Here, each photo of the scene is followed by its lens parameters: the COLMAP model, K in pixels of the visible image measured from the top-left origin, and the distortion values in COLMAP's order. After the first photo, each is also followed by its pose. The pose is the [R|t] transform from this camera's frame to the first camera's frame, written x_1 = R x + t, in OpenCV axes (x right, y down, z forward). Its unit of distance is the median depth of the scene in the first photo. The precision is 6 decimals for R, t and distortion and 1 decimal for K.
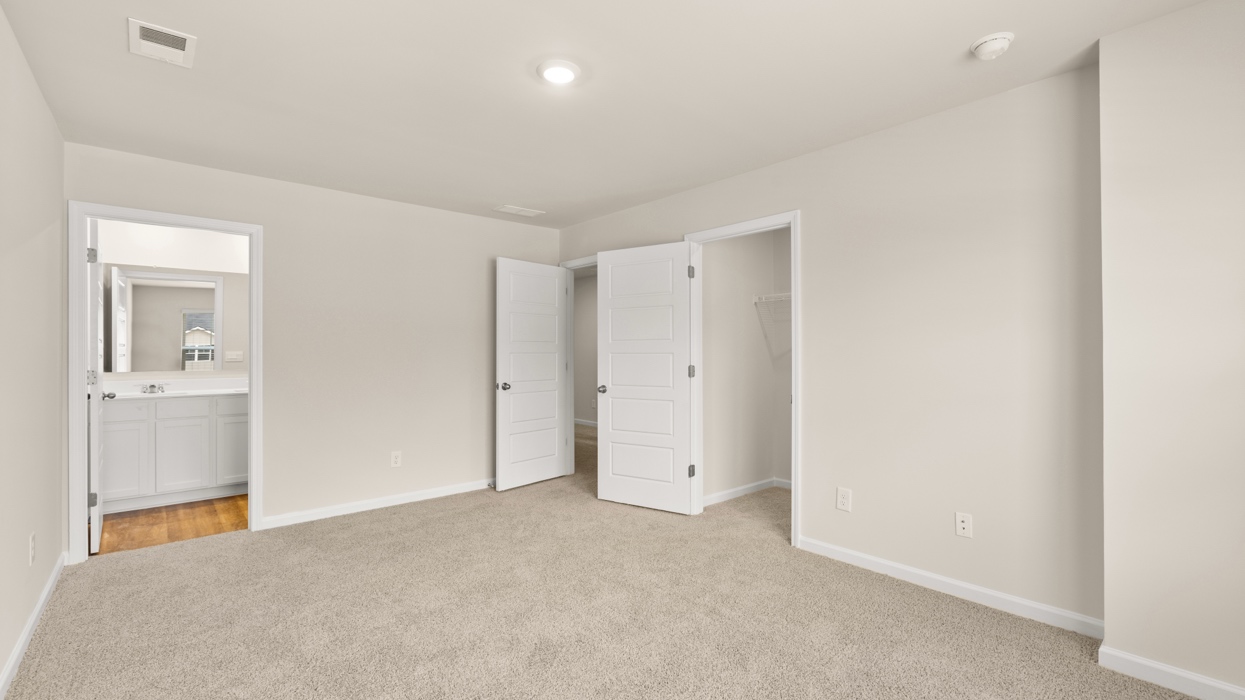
lens RADIAL K [[521.9, 0, 621.8], [0, 521.9, 349.5], [0, 0, 1]] dist [-0.000172, 0.000509]
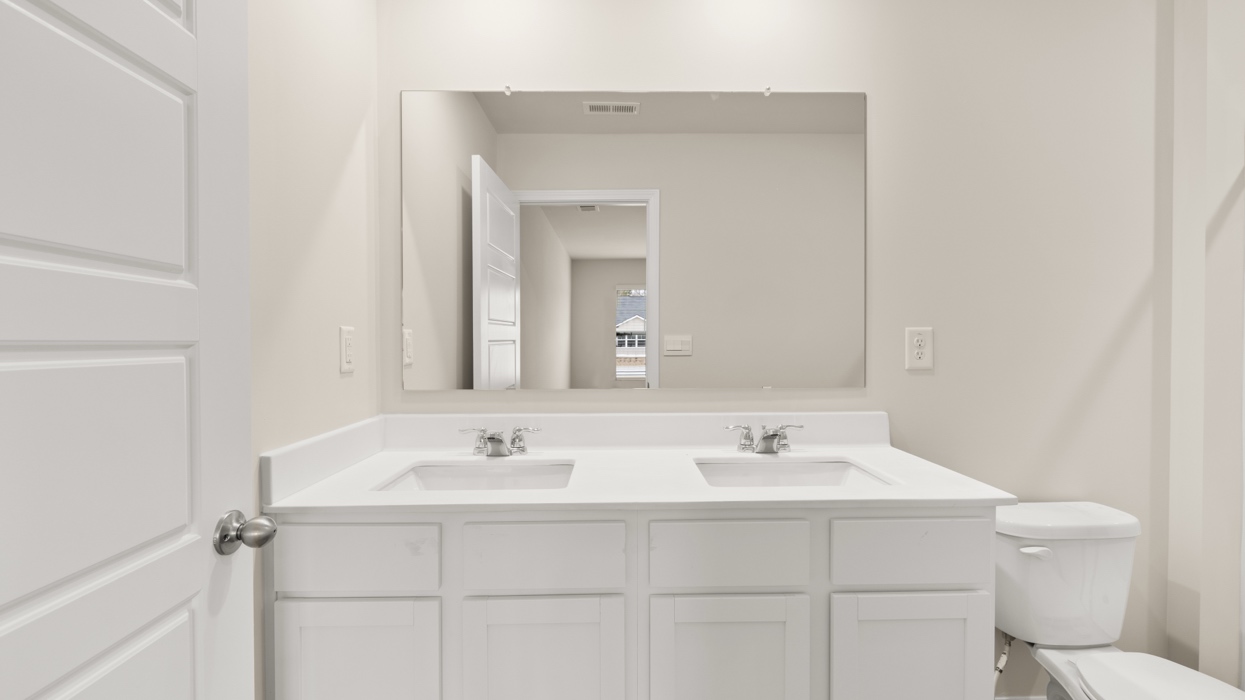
lens RADIAL K [[521.9, 0, 623.4], [0, 521.9, 345.7], [0, 0, 1]] dist [-0.000172, 0.000509]
pose [[0.755505, 0.007599, -0.655099, -0.306669], [0.004467, 0.999850, 0.016749, 0.003439], [0.655128, -0.015580, 0.755357, 0.398928]]
